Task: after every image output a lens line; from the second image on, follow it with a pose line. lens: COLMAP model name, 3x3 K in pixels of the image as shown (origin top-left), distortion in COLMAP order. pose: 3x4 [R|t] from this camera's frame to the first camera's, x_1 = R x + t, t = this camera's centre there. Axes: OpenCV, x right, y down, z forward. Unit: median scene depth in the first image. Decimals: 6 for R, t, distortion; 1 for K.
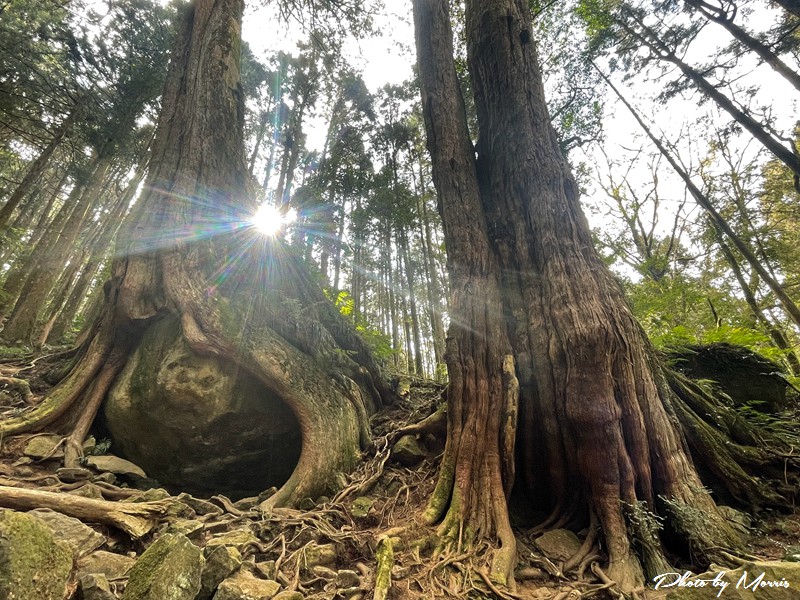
lens RADIAL K [[420.6, 0, 395.9], [0, 420.6, 301.6], [0, 0, 1]] dist [-0.005330, -0.000708]
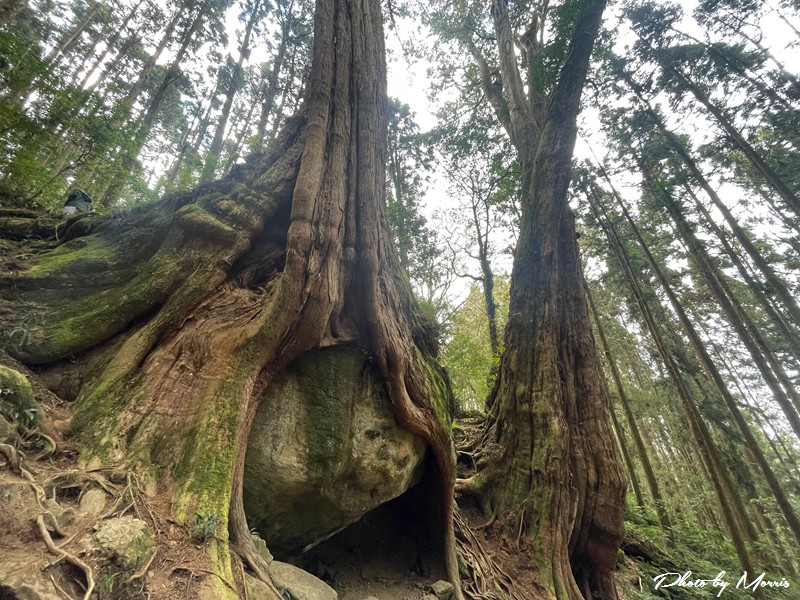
lens RADIAL K [[323.4, 0, 398.8], [0, 323.4, 299.0], [0, 0, 1]] dist [-0.002133, -0.000828]
pose [[0.631685, 0.385153, 0.672779, -0.912196], [-0.474502, 0.878385, -0.057339, -0.055841], [-0.613043, -0.283015, 0.737618, 0.529124]]
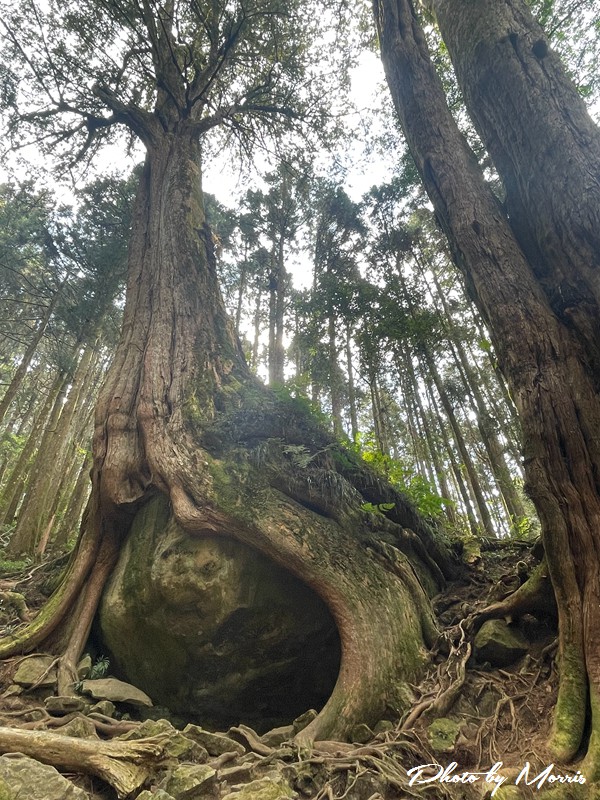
lens RADIAL K [[516.1, 0, 297.6], [0, 516.1, 397.4], [0, 0, 1]] dist [-0.006231, -0.003304]
pose [[0.952829, -0.191069, -0.235816, -0.006838], [0.159235, 0.976156, -0.147528, 0.041353], [0.258381, 0.103019, 0.960535, 0.084987]]
